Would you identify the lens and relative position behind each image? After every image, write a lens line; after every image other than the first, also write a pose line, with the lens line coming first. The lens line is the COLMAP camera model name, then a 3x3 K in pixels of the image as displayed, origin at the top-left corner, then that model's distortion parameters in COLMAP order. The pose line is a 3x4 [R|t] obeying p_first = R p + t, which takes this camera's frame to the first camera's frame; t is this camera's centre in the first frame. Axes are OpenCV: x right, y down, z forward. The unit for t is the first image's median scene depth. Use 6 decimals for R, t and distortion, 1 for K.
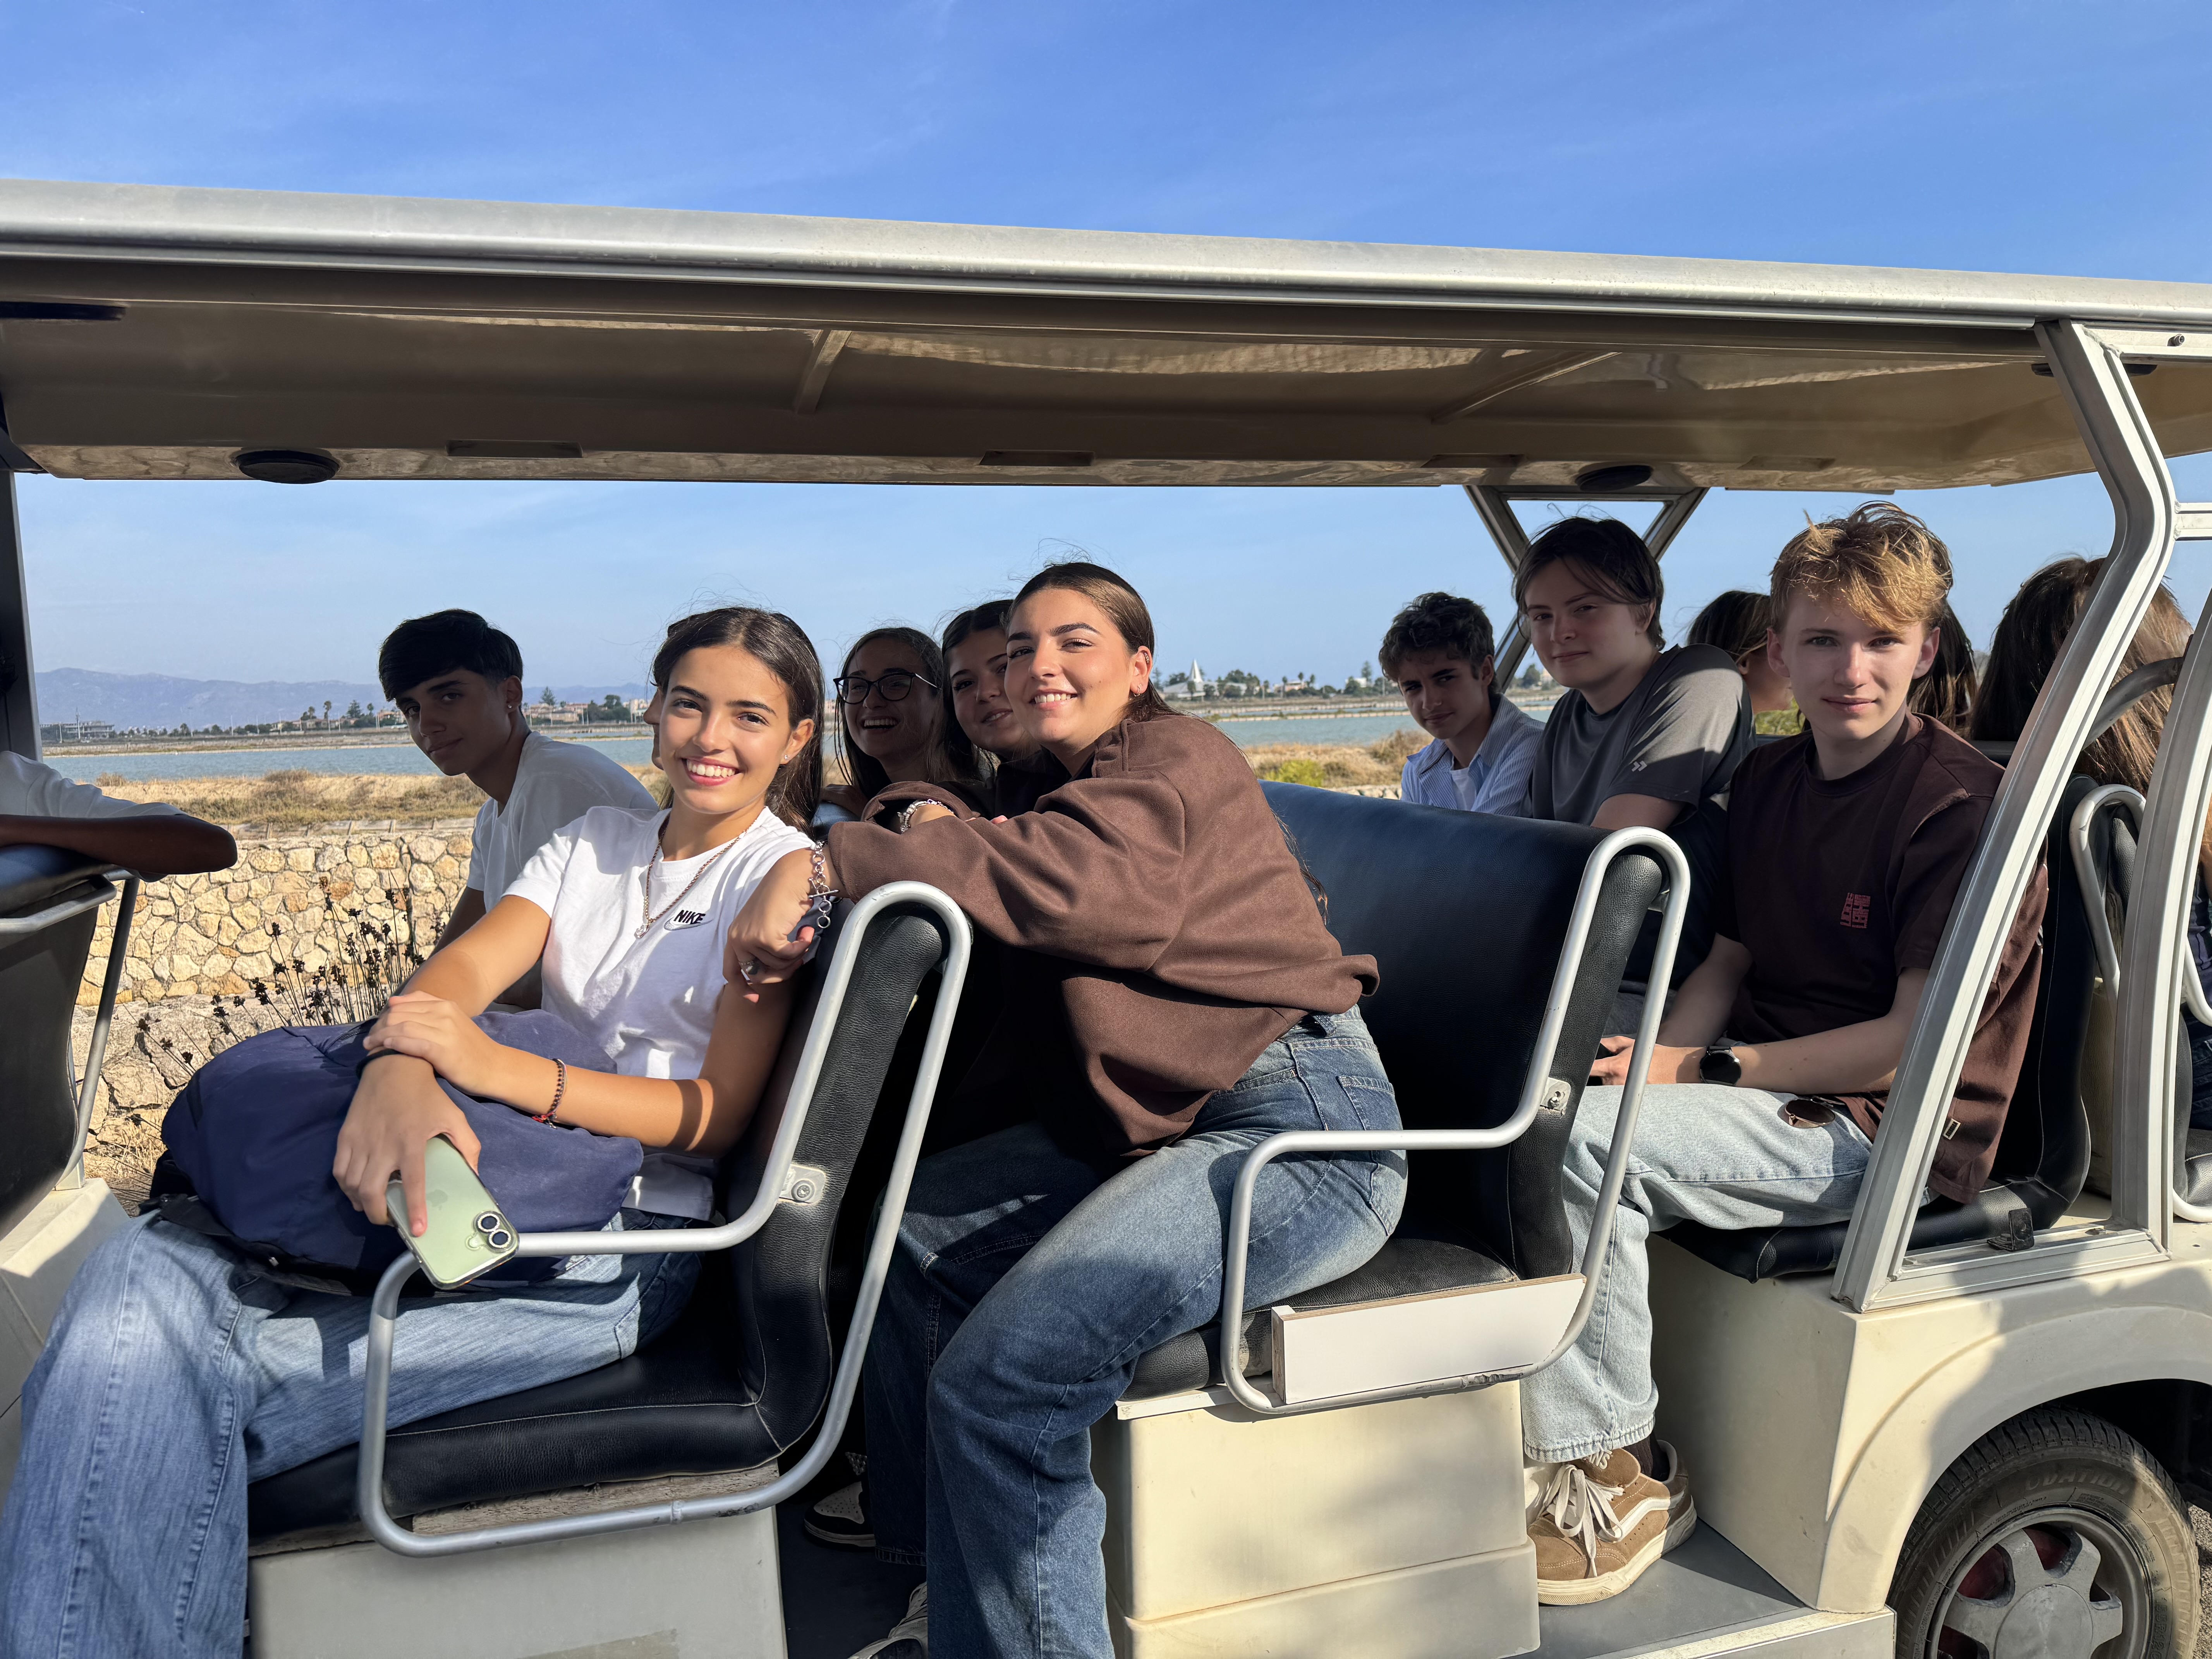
lens RADIAL K [[1562.4, 0, 1103.3], [0, 1562.4, 824.7], [0, 0, 1]] dist [0.045374, 0.001574]
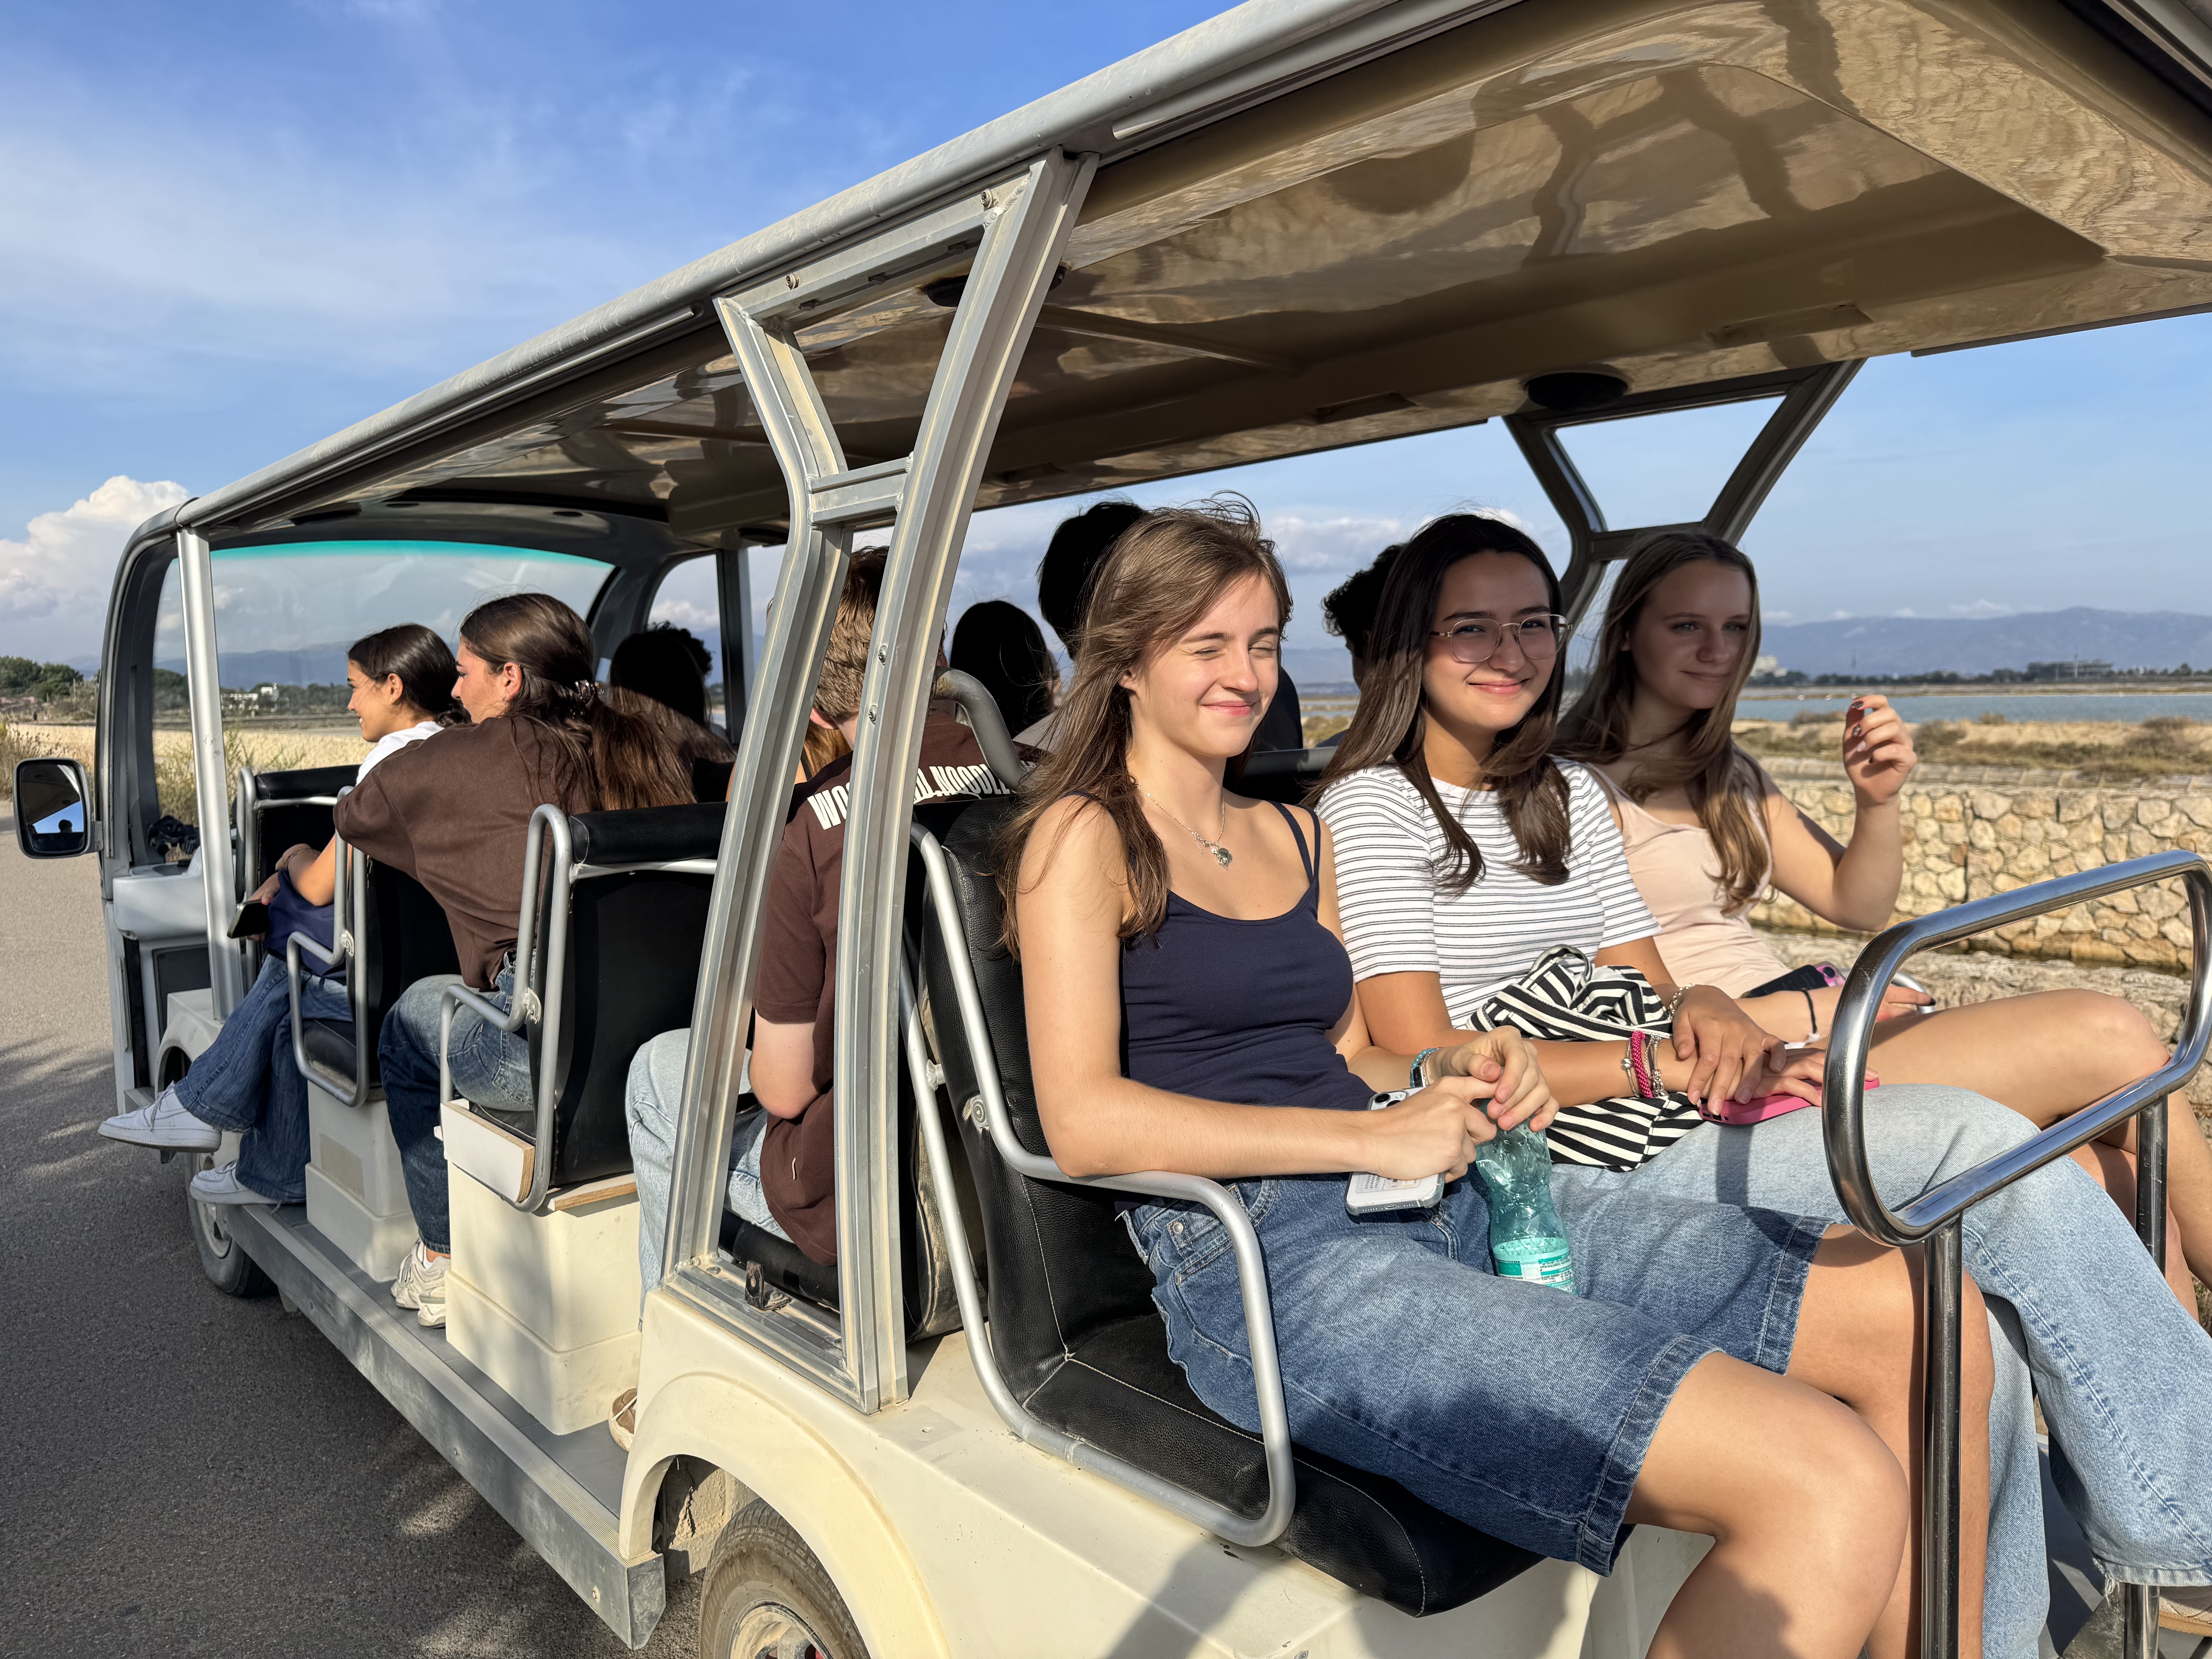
lens RADIAL K [[1562.4, 0, 1103.6], [0, 1562.4, 827.6], [0, 0, 1]] dist [0.045374, 0.001574]
pose [[0.440042, 0.104477, -0.891879, 0.187859], [-0.069482, 0.994192, 0.082181, -0.012485], [0.895285, 0.025807, 0.444745, 0.097921]]
